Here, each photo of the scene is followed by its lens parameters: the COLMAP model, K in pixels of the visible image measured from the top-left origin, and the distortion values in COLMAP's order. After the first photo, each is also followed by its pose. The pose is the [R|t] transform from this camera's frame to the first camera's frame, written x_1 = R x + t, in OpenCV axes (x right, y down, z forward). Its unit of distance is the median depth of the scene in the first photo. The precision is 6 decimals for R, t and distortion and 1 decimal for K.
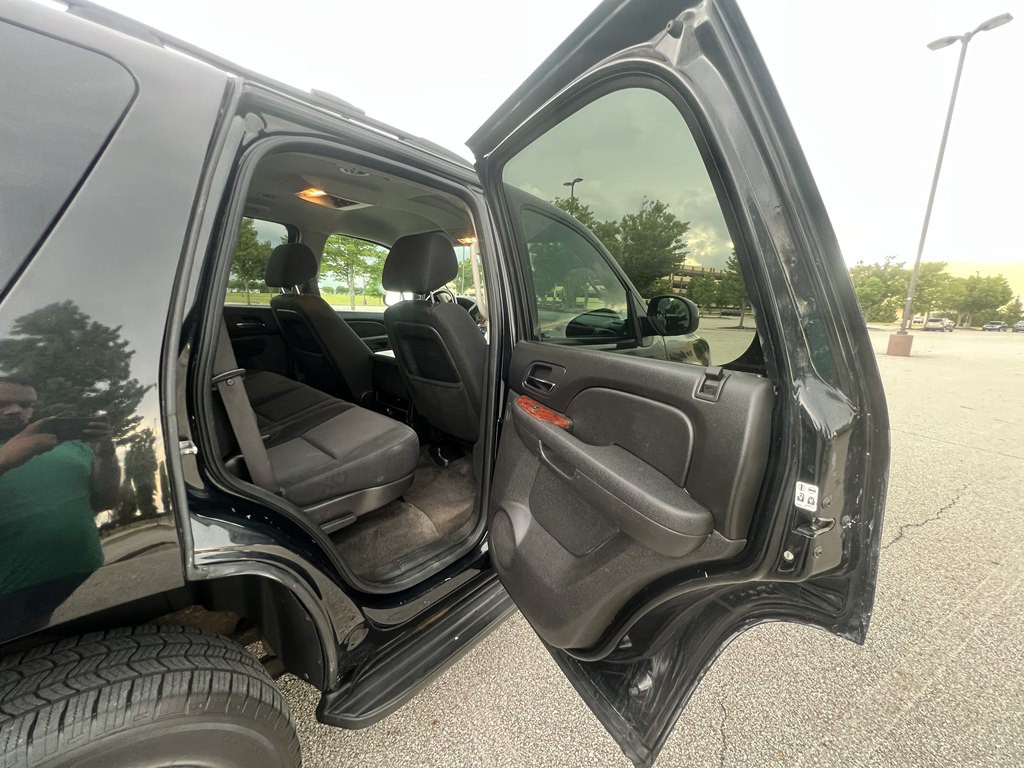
lens RADIAL K [[407.1, 0, 514.0], [0, 407.1, 383.2], [0, 0, 1]] dist [-0.002243, 0.000780]
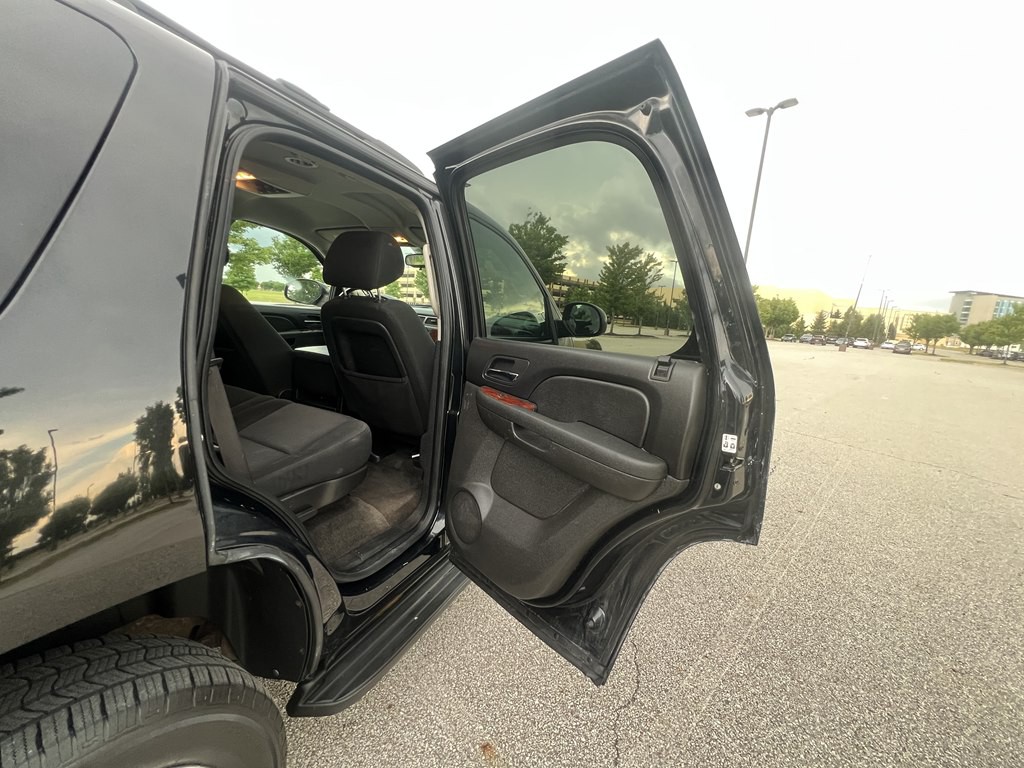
lens RADIAL K [[406.0, 0, 512.0], [0, 406.0, 384.0], [0, 0, 1]] dist [0.000236, 0.000531]
pose [[0.963481, -0.008541, 0.267640, -0.206195], [0.009584, 0.999951, -0.002590, 0.028904], [-0.267605, 0.005060, 0.963515, -0.097798]]
